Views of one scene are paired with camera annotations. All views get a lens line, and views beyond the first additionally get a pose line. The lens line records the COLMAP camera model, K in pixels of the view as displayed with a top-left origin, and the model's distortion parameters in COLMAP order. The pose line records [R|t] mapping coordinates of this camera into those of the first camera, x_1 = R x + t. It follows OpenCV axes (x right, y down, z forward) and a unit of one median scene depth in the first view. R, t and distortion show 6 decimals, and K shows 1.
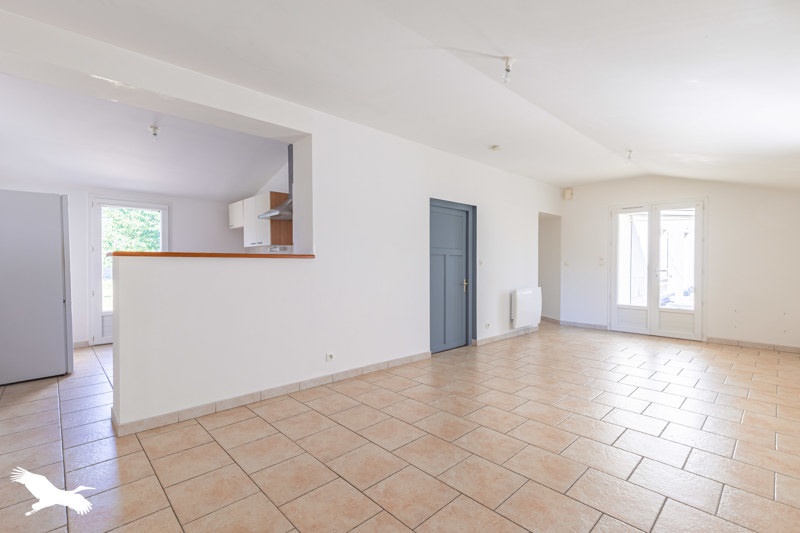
lens RADIAL K [[366.0, 0, 400.0], [0, 366.0, 266.5], [0, 0, 1]] dist [0.024679, -0.000055]
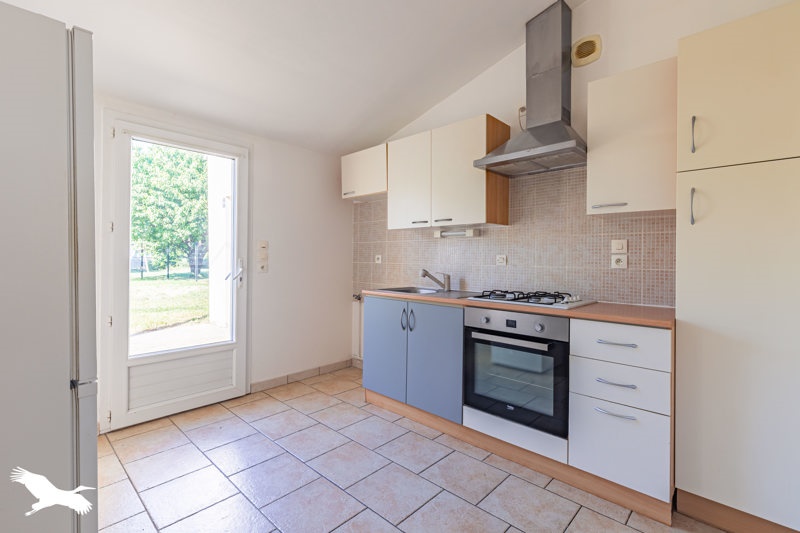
lens RADIAL K [[369.1, 0, 400.4], [0, 369.1, 261.9], [0, 0, 1]] dist [-0.002943, -0.000382]
pose [[0.998345, 0.010258, 0.056586, -0.017616], [-0.010376, 0.999945, 0.001782, -0.000276], [-0.056565, -0.002366, 0.998396, 0.018518]]
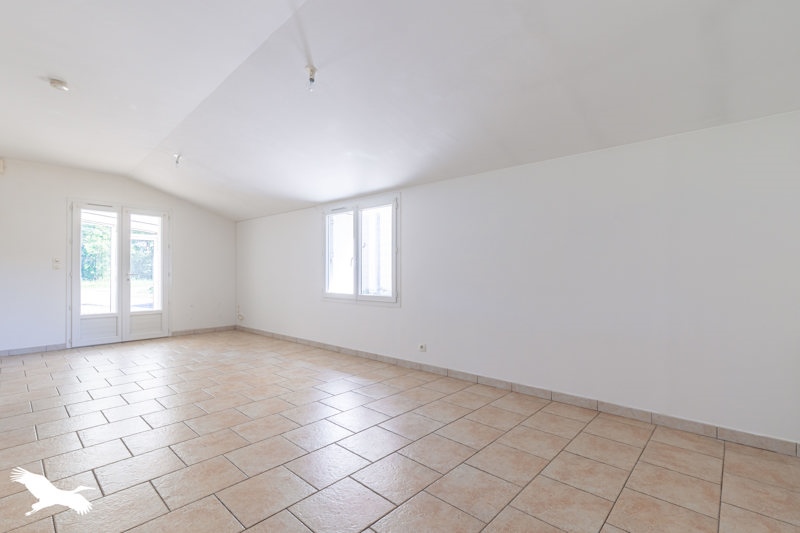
lens RADIAL K [[366.0, 0, 400.0], [0, 366.0, 266.5], [0, 0, 1]] dist [0.024679, -0.000055]
pose [[-0.052655, 0.016282, 0.998480, -0.627256], [0.008658, 0.999837, -0.015848, 0.021989], [-0.998575, 0.007811, -0.052788, 0.637587]]
